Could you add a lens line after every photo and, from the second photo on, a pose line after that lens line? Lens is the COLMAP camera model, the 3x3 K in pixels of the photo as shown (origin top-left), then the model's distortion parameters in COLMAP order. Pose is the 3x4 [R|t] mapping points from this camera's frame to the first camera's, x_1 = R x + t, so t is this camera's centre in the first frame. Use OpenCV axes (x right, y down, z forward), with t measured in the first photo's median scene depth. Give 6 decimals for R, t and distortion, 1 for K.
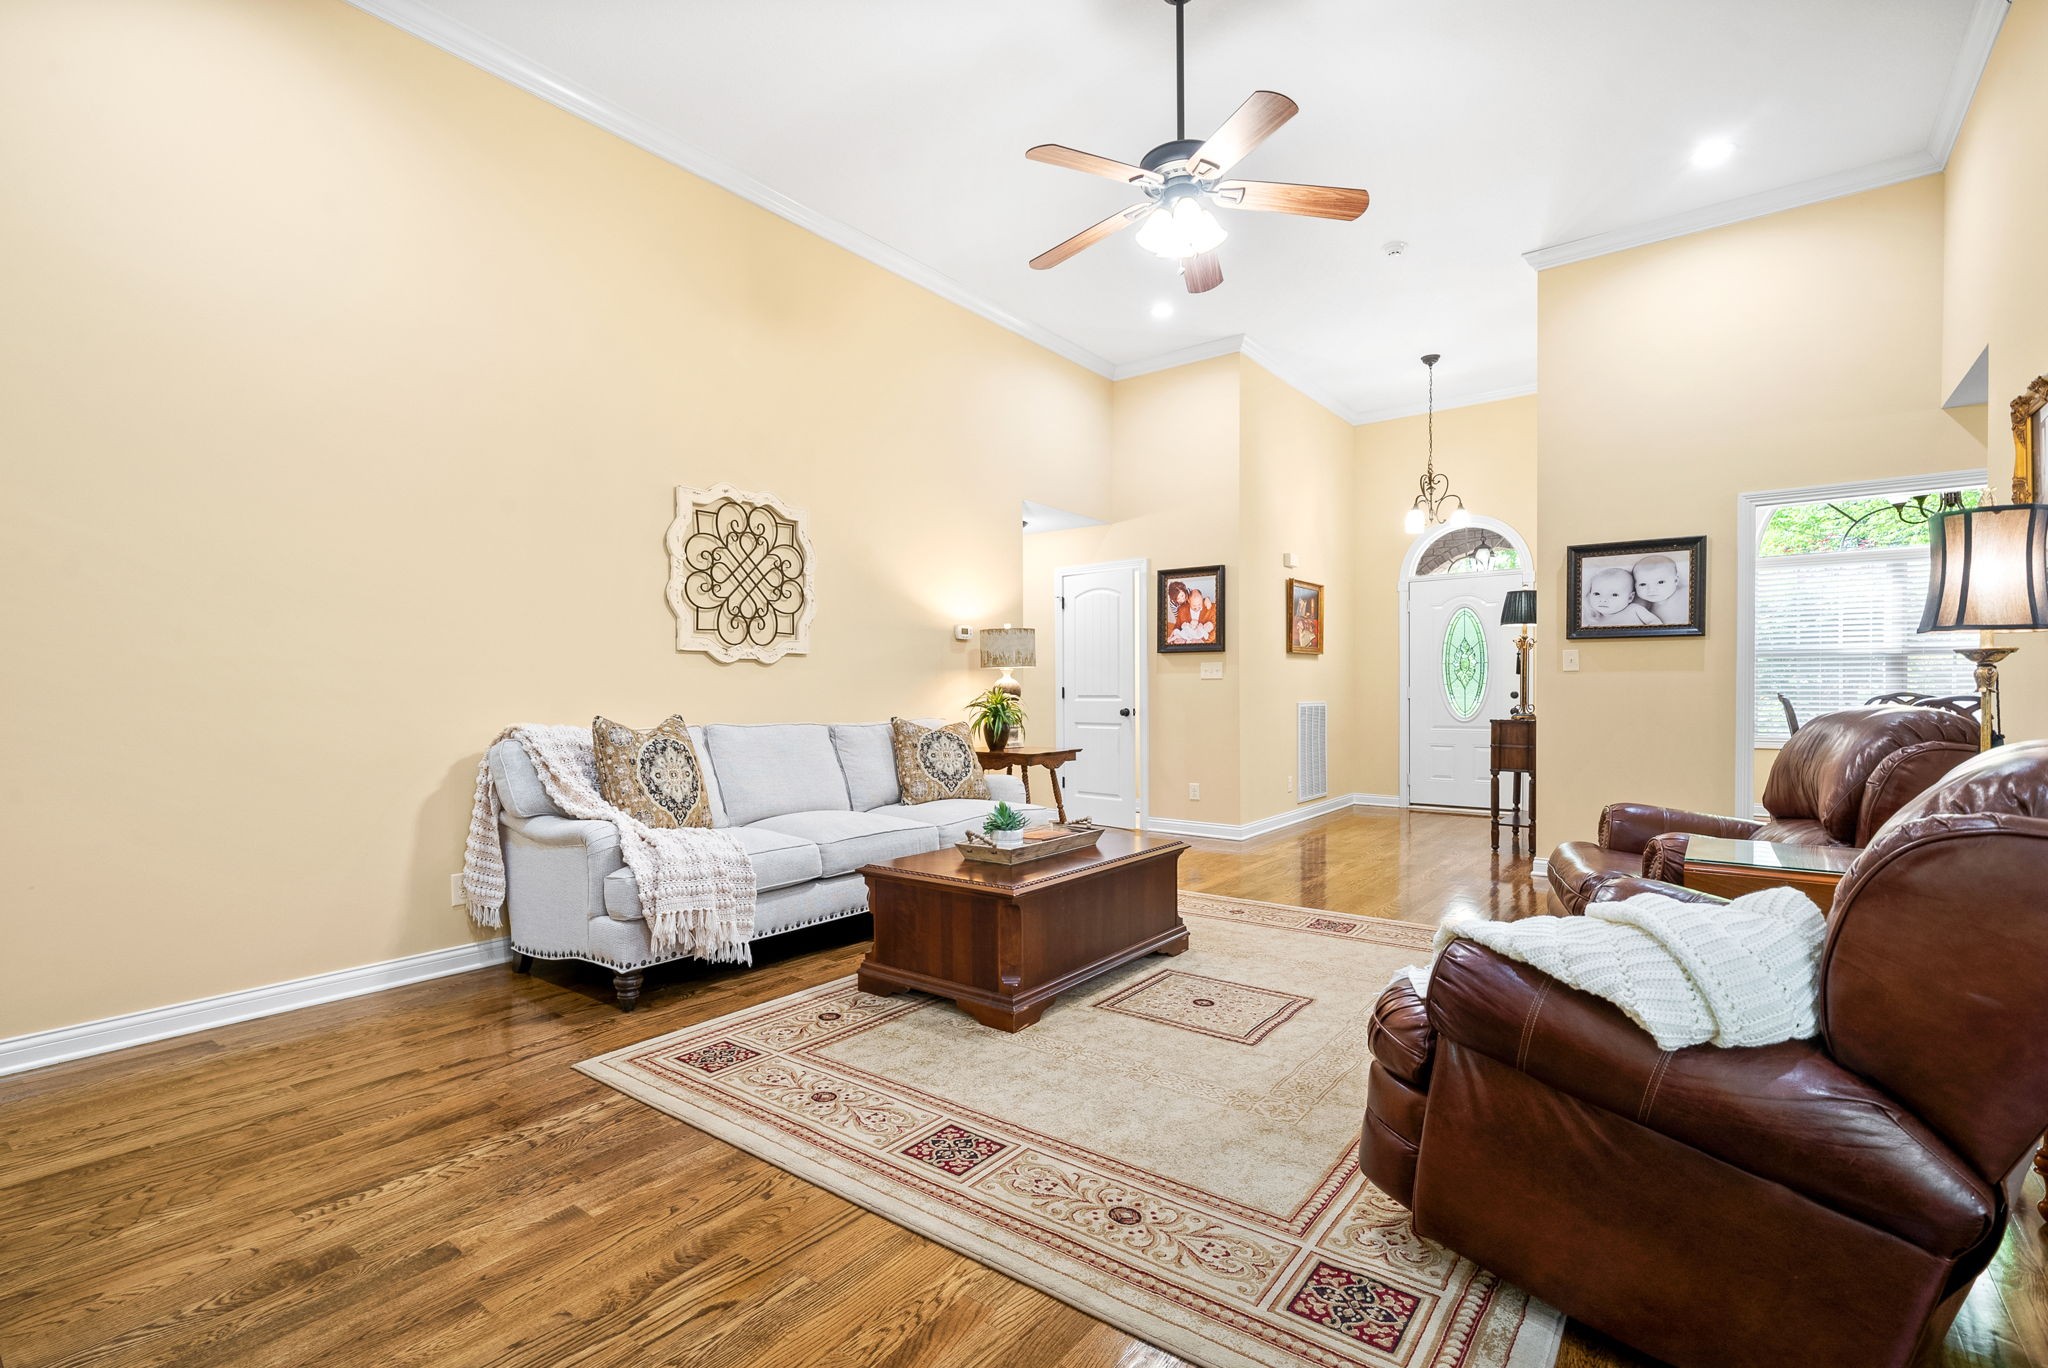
lens RADIAL K [[942.8, 0, 1019.1], [0, 942.8, 688.1], [0, 0, 1]] dist [-0.001925, -0.000881]
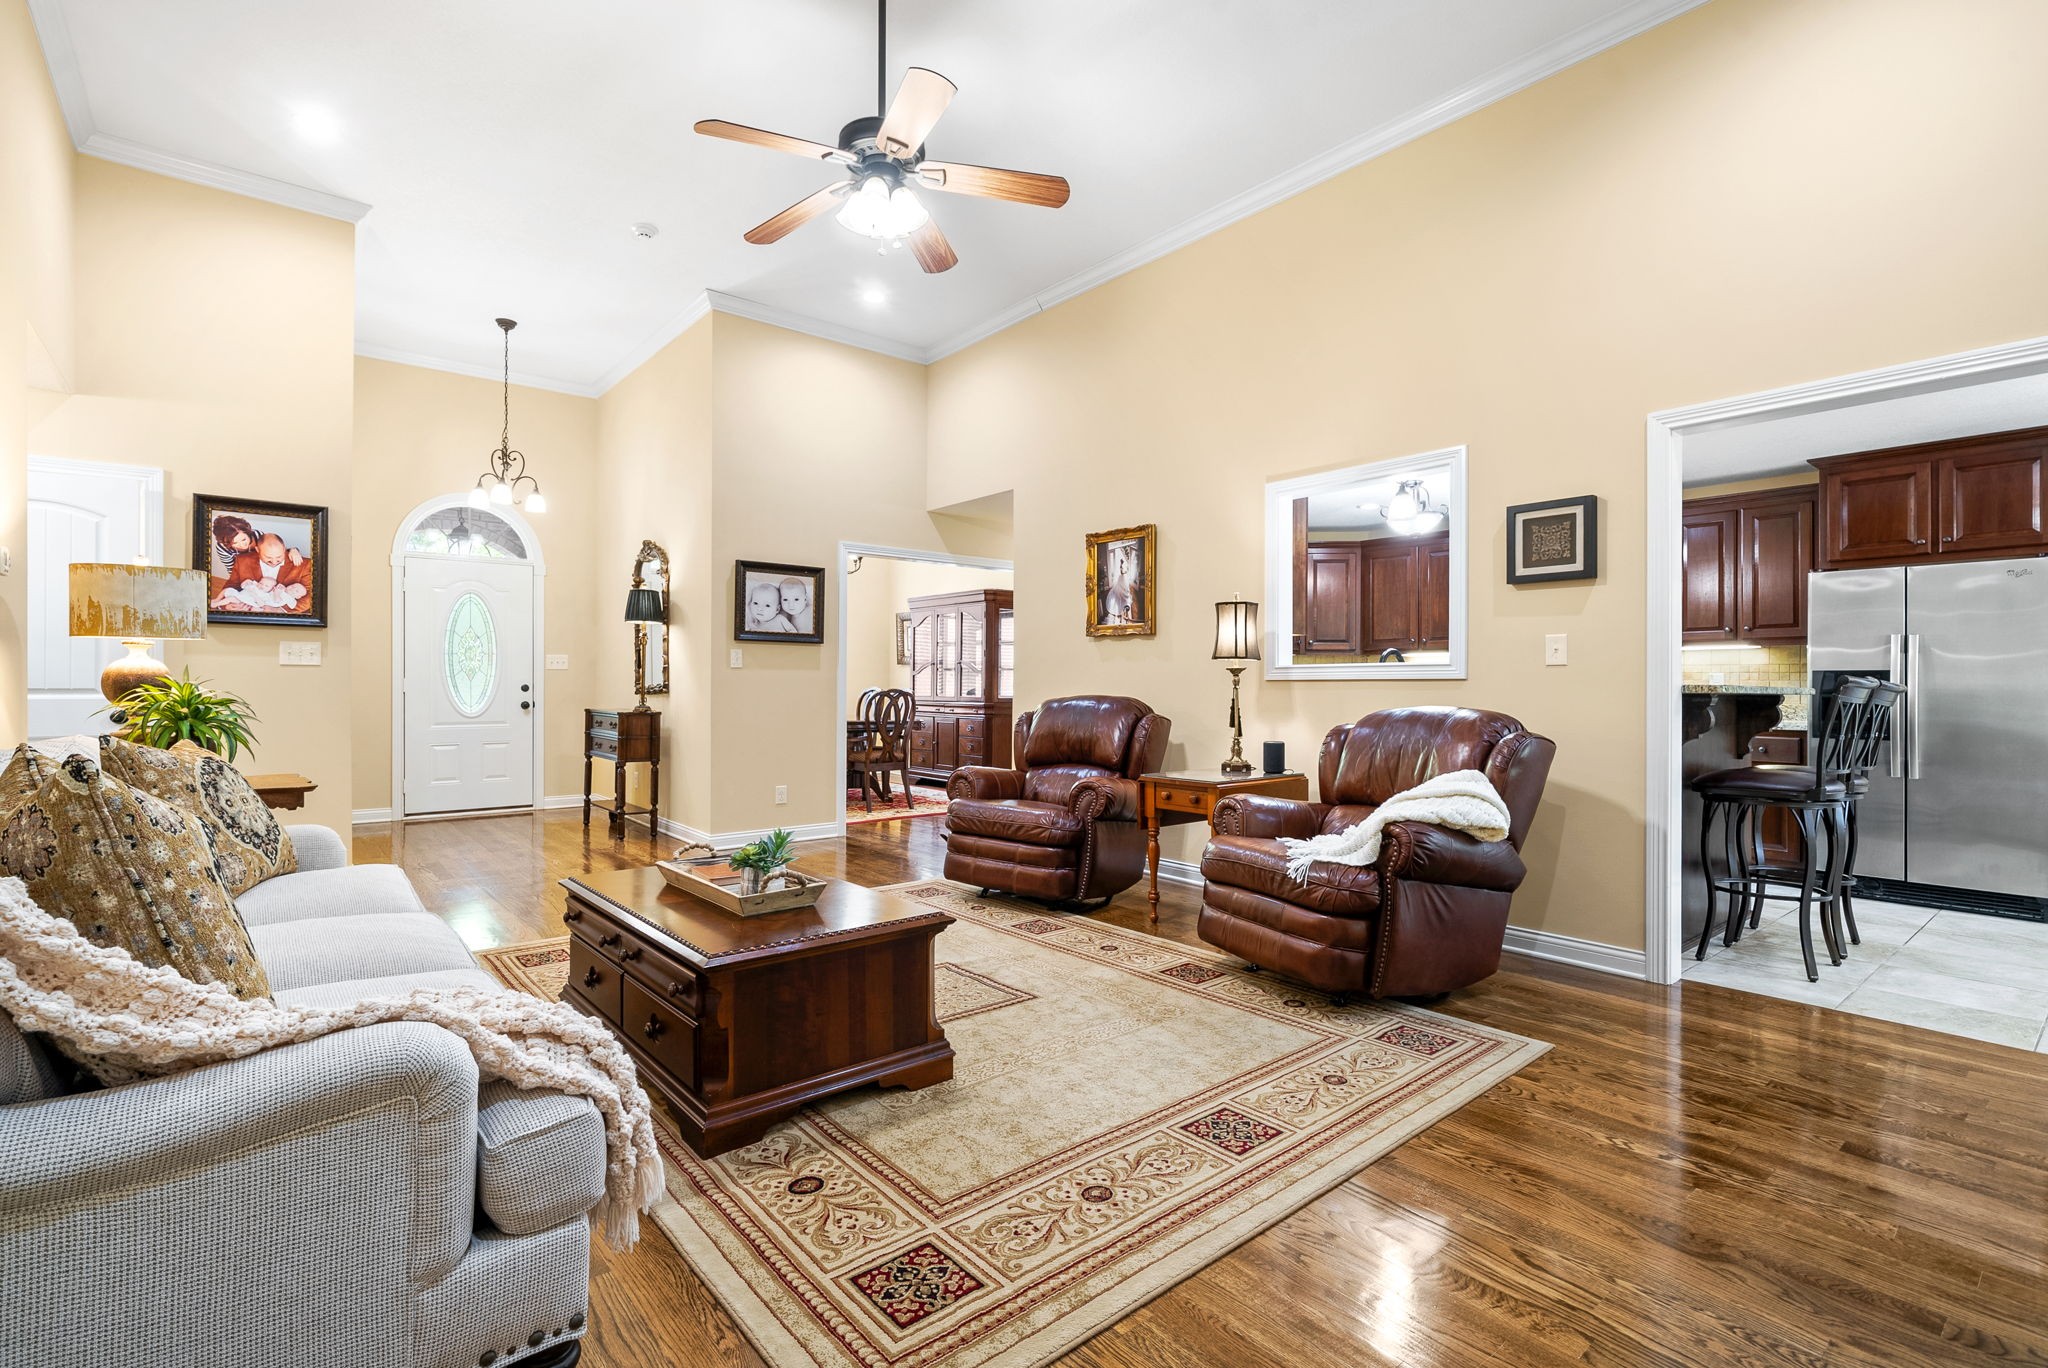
lens RADIAL K [[942.8, 0, 1021.8], [0, 942.8, 669.2], [0, 0, 1]] dist [-0.001925, -0.000881]
pose [[0.214324, 0.020340, 0.976551, -0.519806], [-0.008698, 0.999783, -0.018915, 0.002551], [-0.976724, -0.004440, 0.214454, 0.459986]]
